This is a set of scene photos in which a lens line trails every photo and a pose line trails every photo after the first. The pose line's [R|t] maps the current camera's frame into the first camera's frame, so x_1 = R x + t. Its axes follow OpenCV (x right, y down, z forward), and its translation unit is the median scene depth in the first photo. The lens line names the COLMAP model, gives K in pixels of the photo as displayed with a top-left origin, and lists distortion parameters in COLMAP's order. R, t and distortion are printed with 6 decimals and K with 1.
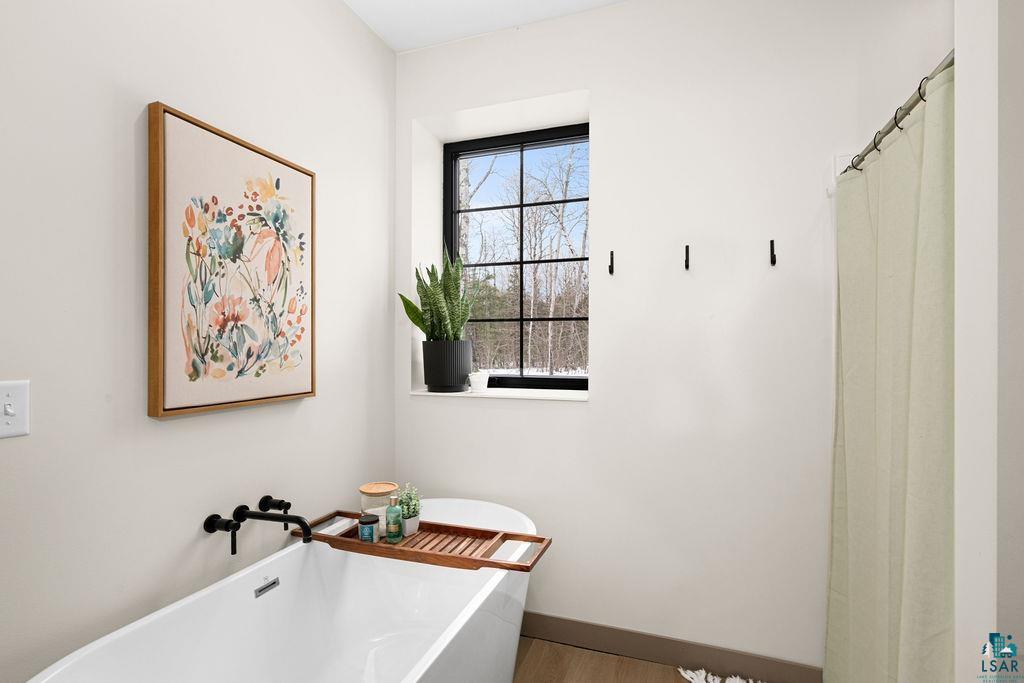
lens RADIAL K [[498.2, 0, 508.8], [0, 498.2, 346.3], [0, 0, 1]] dist [0.000880, 0.002626]
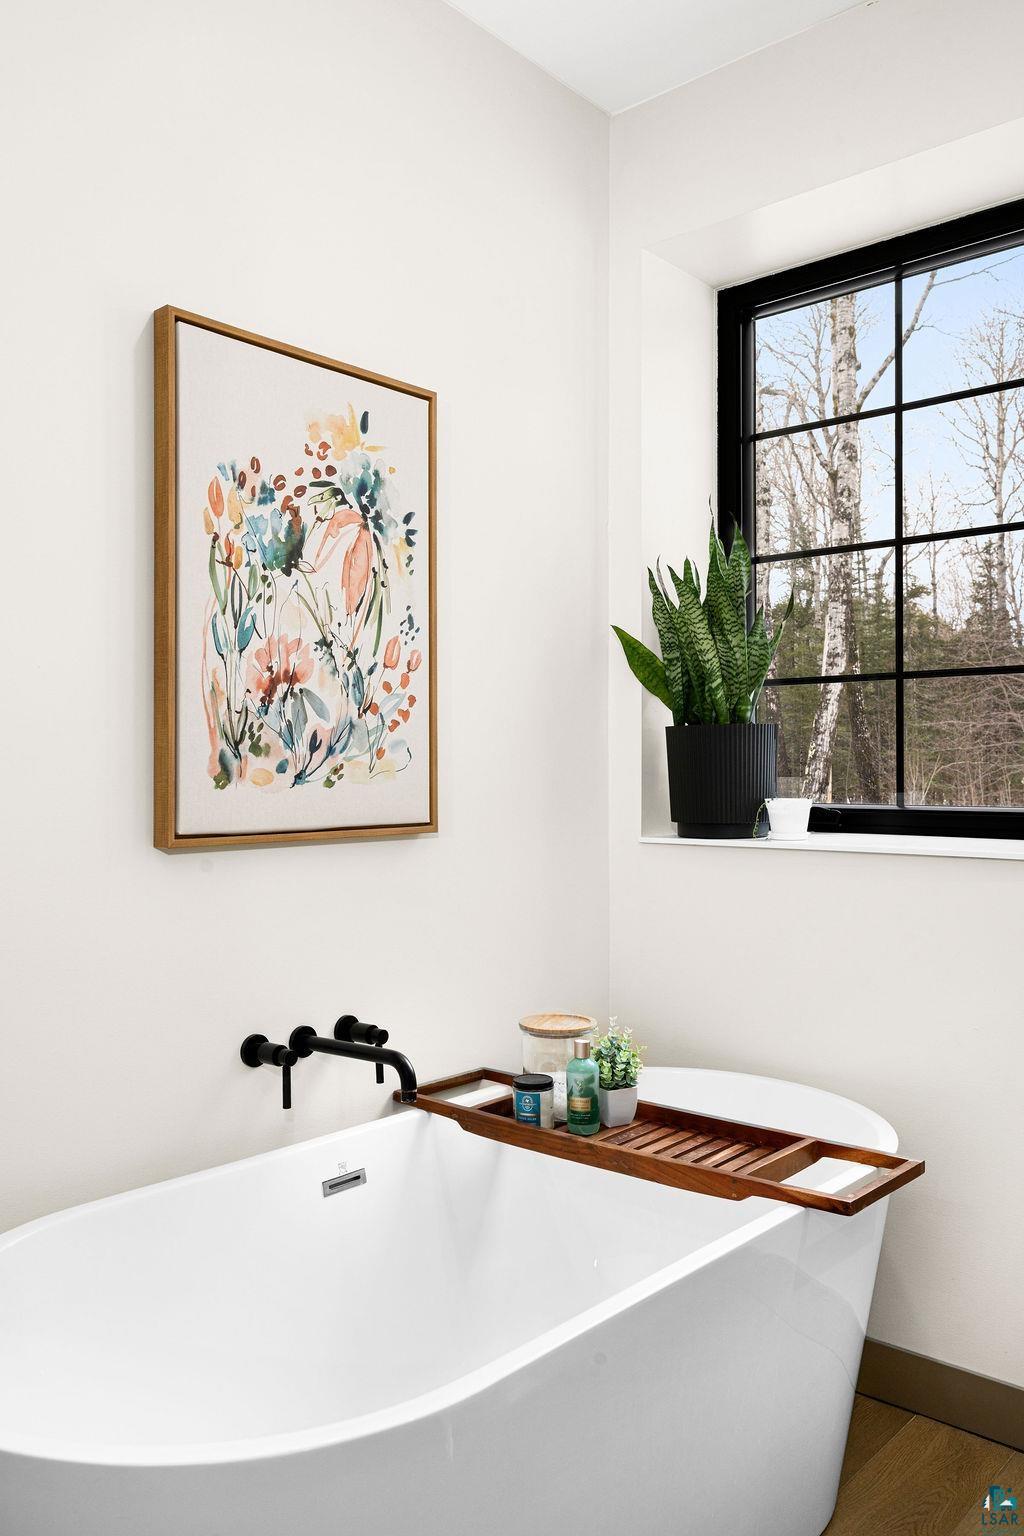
lens RADIAL K [[1209.2, 0, 516.2], [0, 1209.2, 767.1], [0, 0, 1]] dist [0.001948, 0.006092]
pose [[0.931452, -0.003792, -0.363845, 0.144315], [0.002426, 0.999988, -0.004211, 0.042552], [0.363857, 0.003040, 0.931450, -0.125628]]
